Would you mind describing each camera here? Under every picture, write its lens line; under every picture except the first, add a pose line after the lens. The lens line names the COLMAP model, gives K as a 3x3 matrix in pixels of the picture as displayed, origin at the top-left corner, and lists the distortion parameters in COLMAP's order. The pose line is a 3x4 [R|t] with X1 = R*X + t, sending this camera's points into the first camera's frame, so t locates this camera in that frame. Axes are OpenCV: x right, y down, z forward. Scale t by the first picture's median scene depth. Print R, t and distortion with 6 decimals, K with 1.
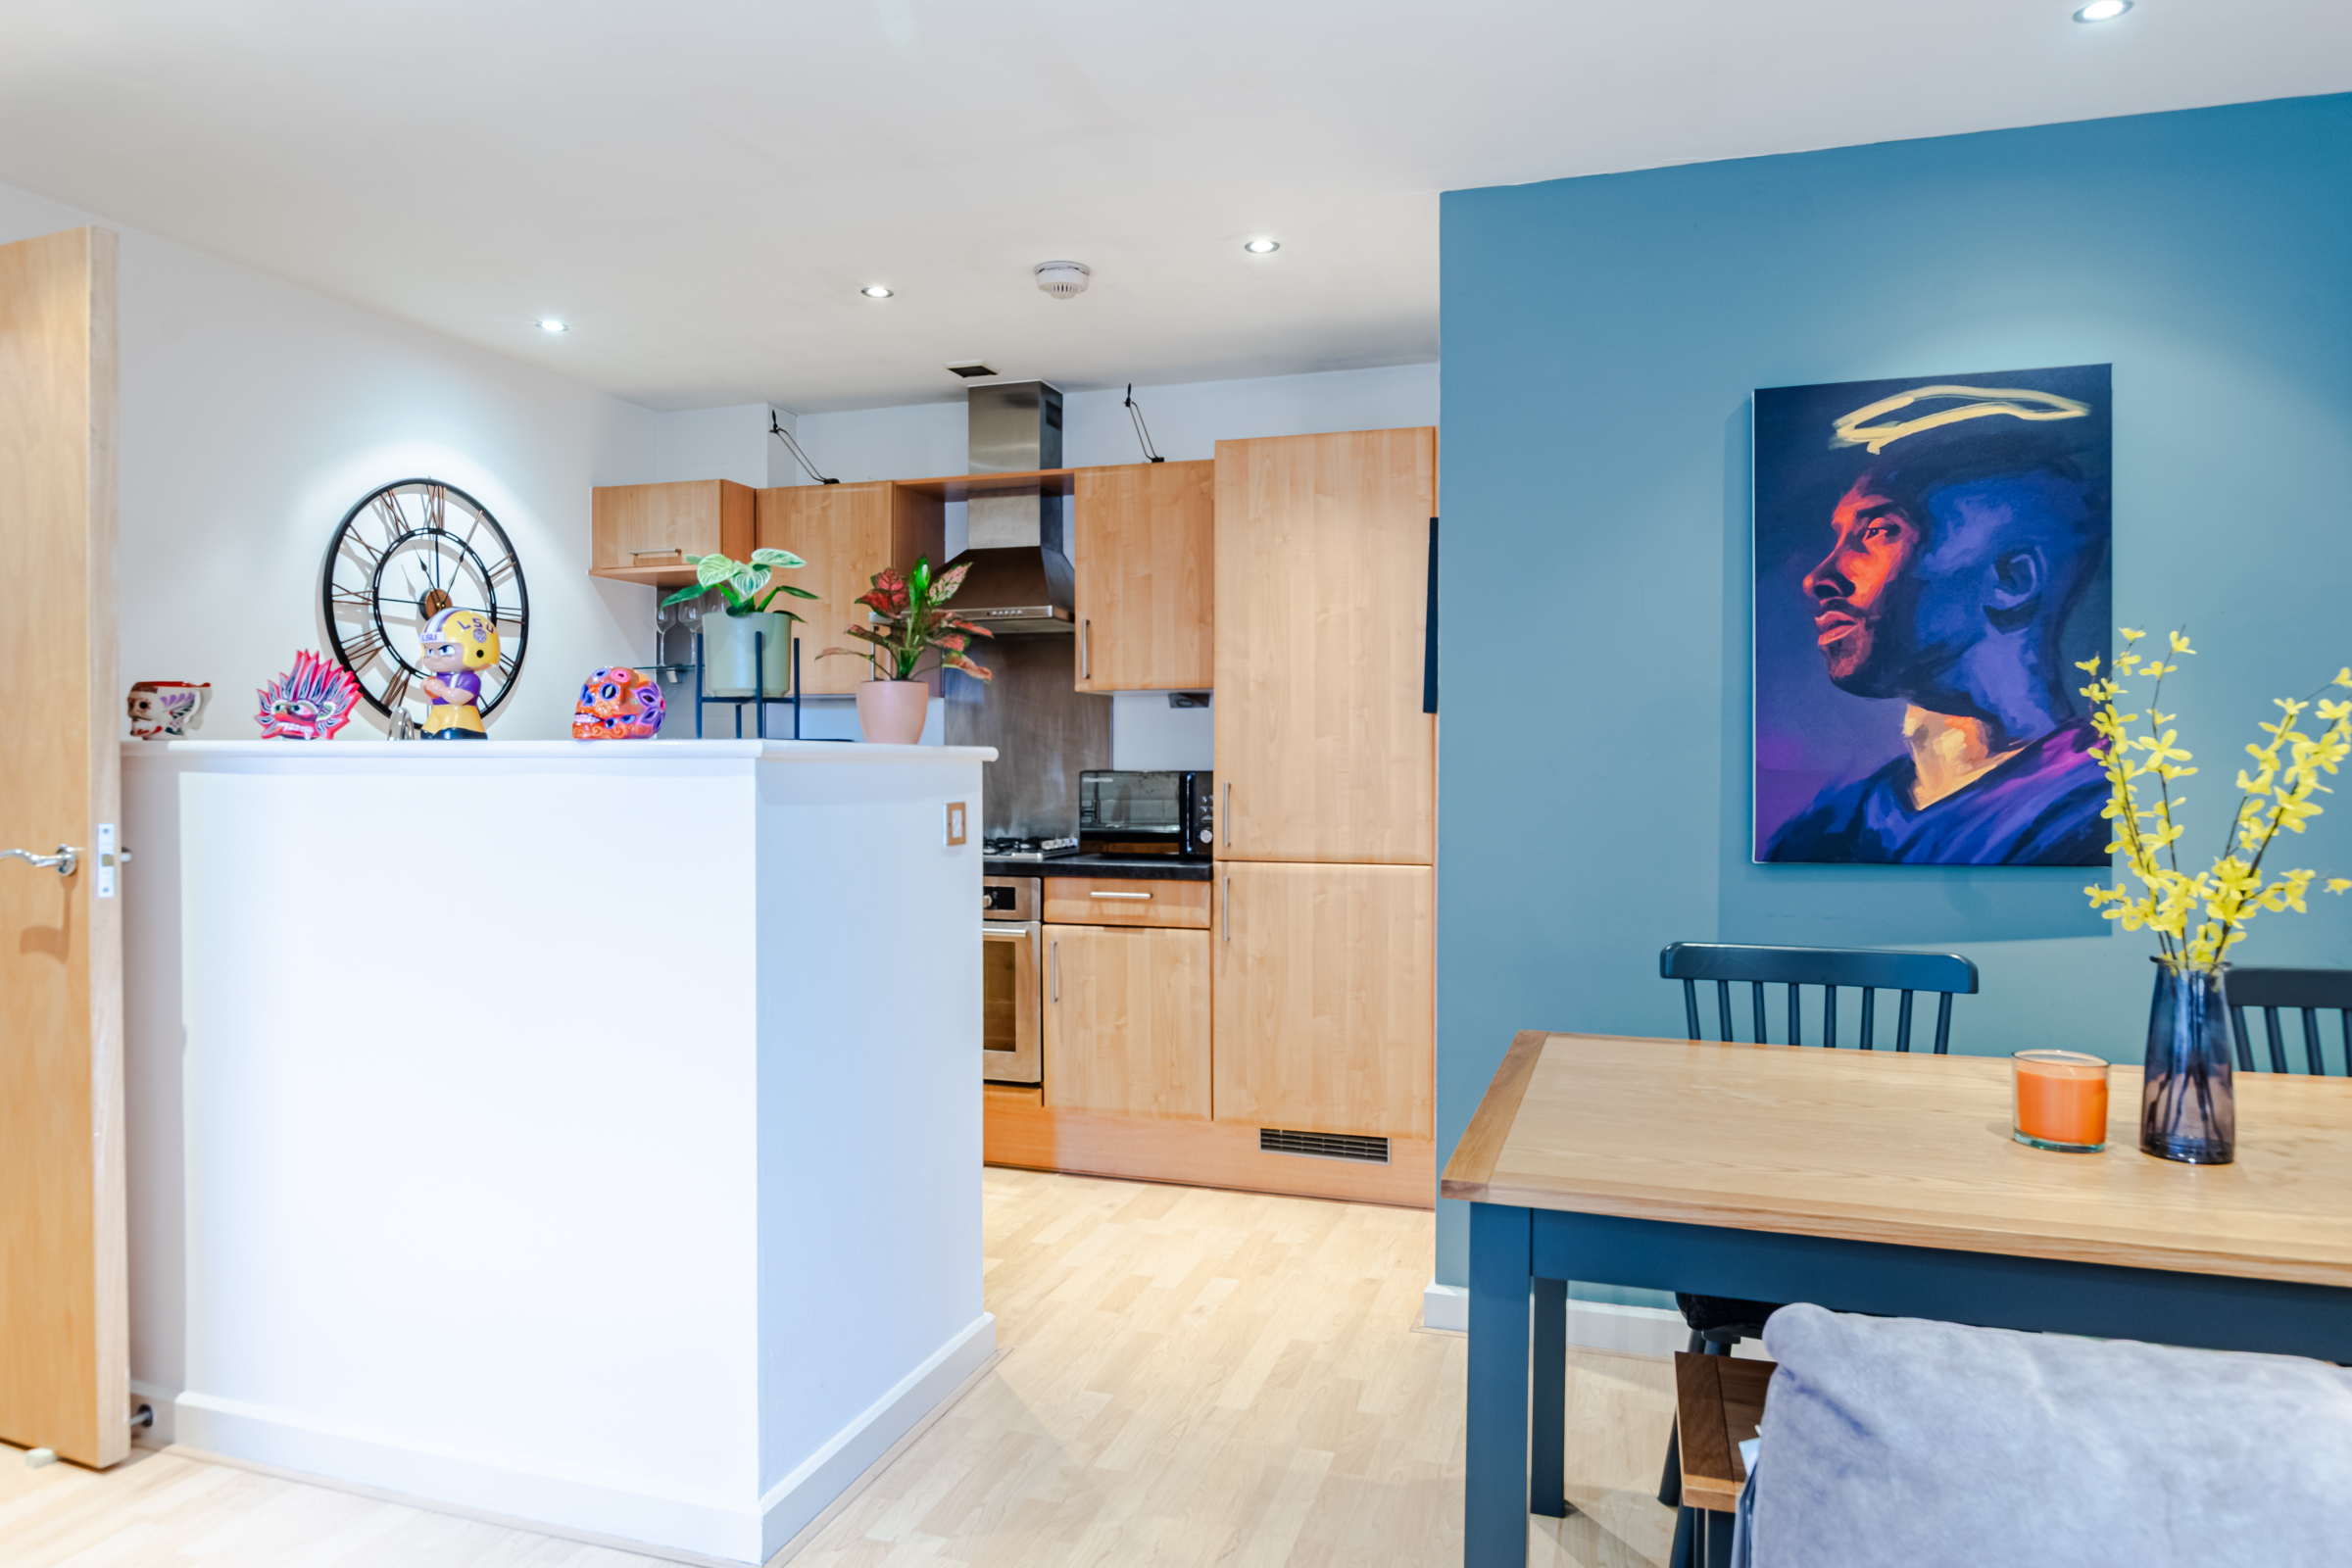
lens RADIAL K [[1446.3, 0, 1189.6], [0, 1446.3, 775.9], [0, 0, 1]] dist [-0.004773, -0.004359]
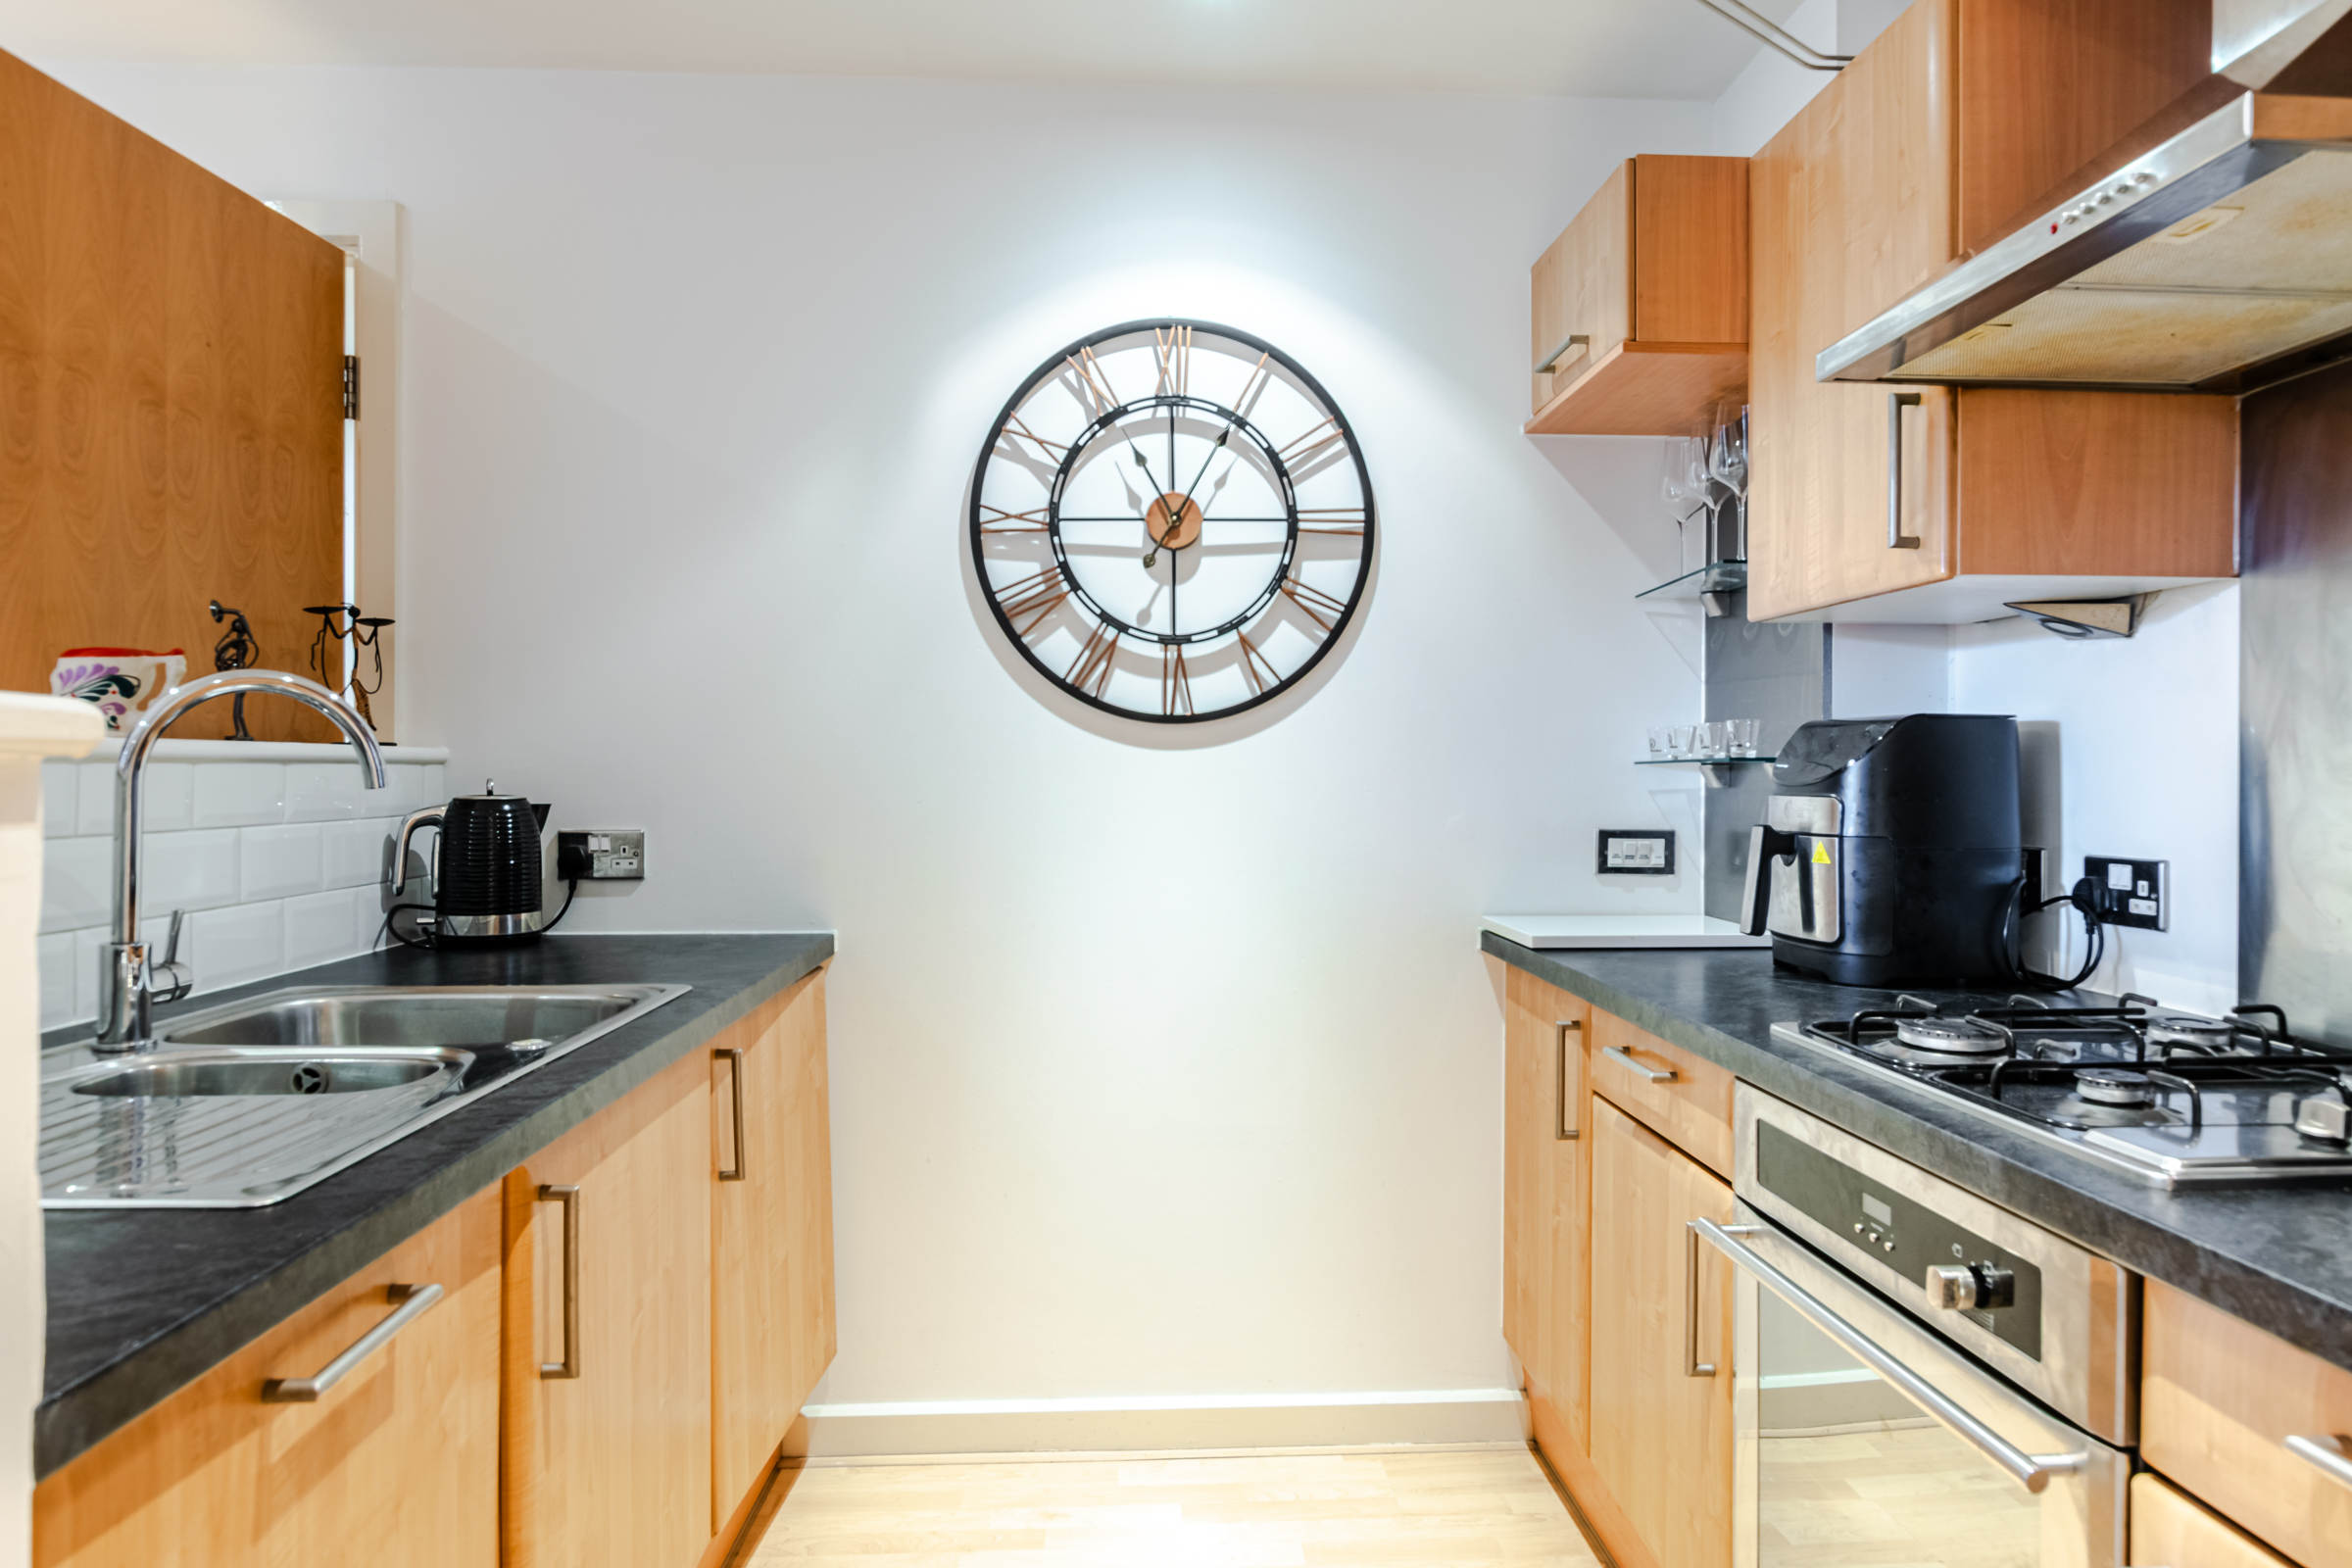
lens RADIAL K [[1446.3, 0, 1189.6], [0, 1446.3, 775.9], [0, 0, 1]] dist [-0.004773, -0.004359]
pose [[0.359387, -0.000410, -0.933189, 0.061077], [-0.010240, 0.999938, -0.004383, -0.005933], [0.933133, 0.011131, 0.359360, 0.810515]]
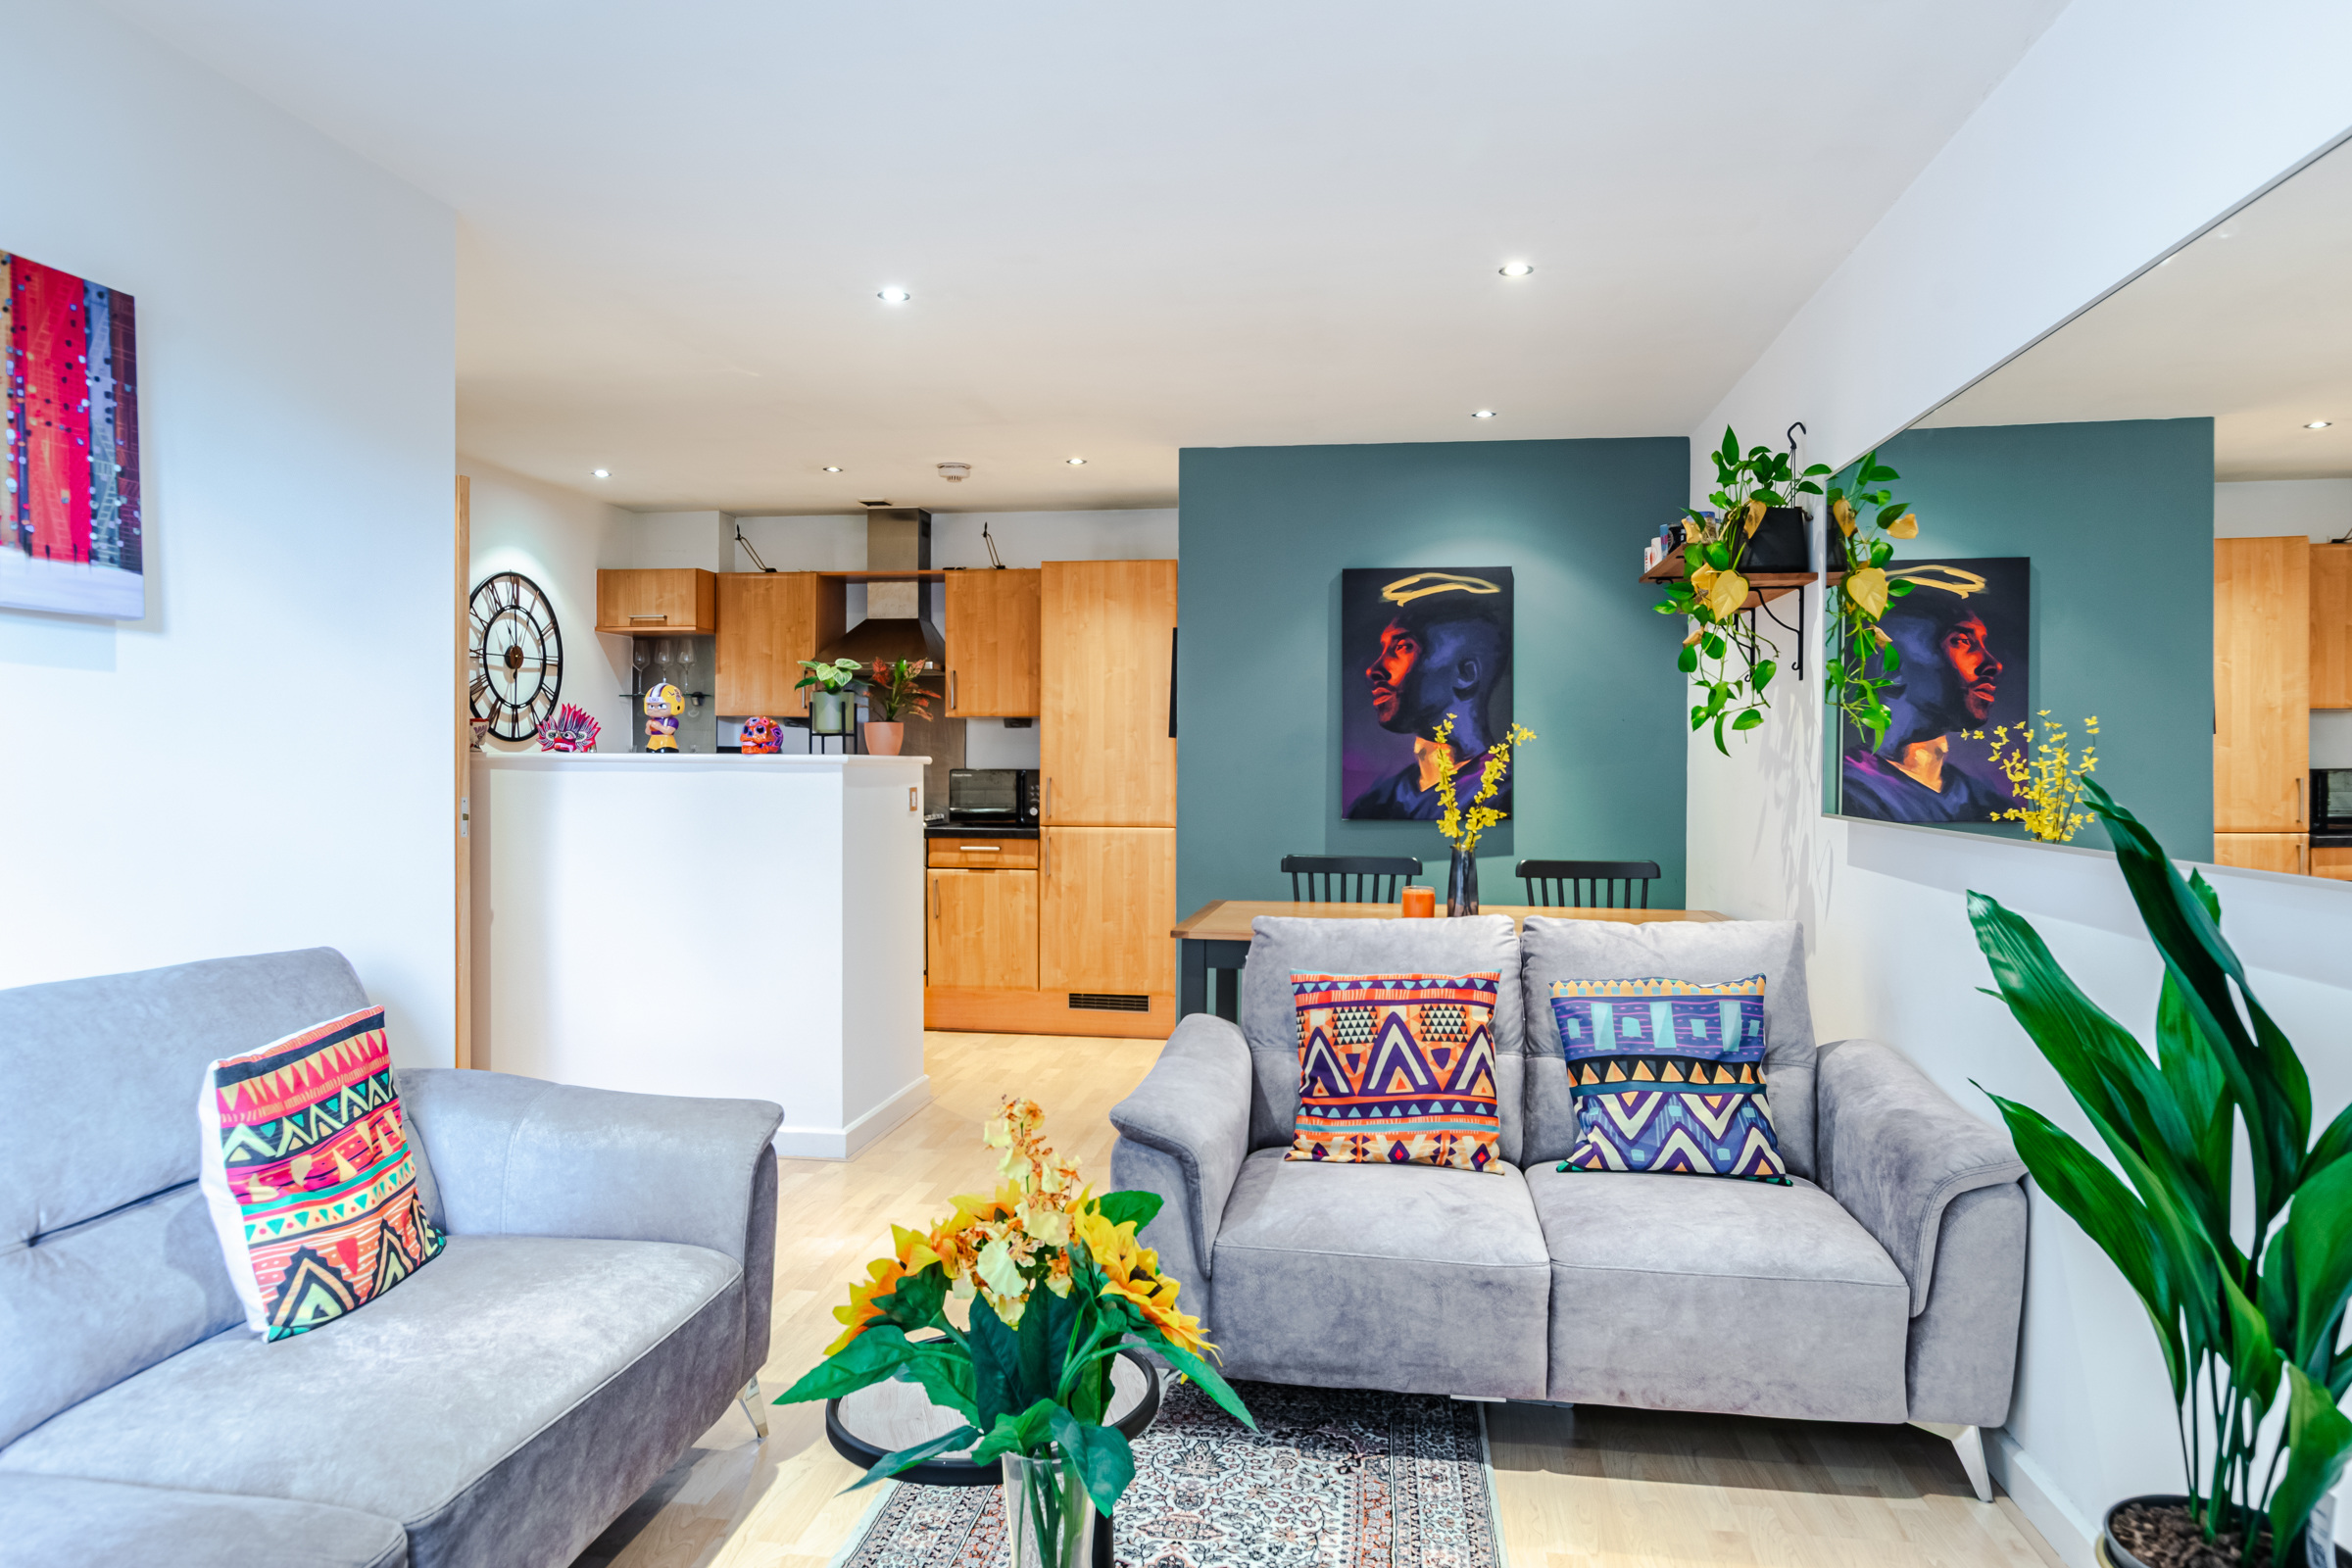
lens RADIAL K [[1446.3, 0, 1189.6], [0, 1446.3, 775.9], [0, 0, 1]] dist [-0.004773, -0.004359]
pose [[0.986108, 0.002228, 0.166092, -0.086215], [-0.002603, 0.999995, 0.002041, -0.000304], [-0.166087, -0.002445, 0.986108, -0.600289]]
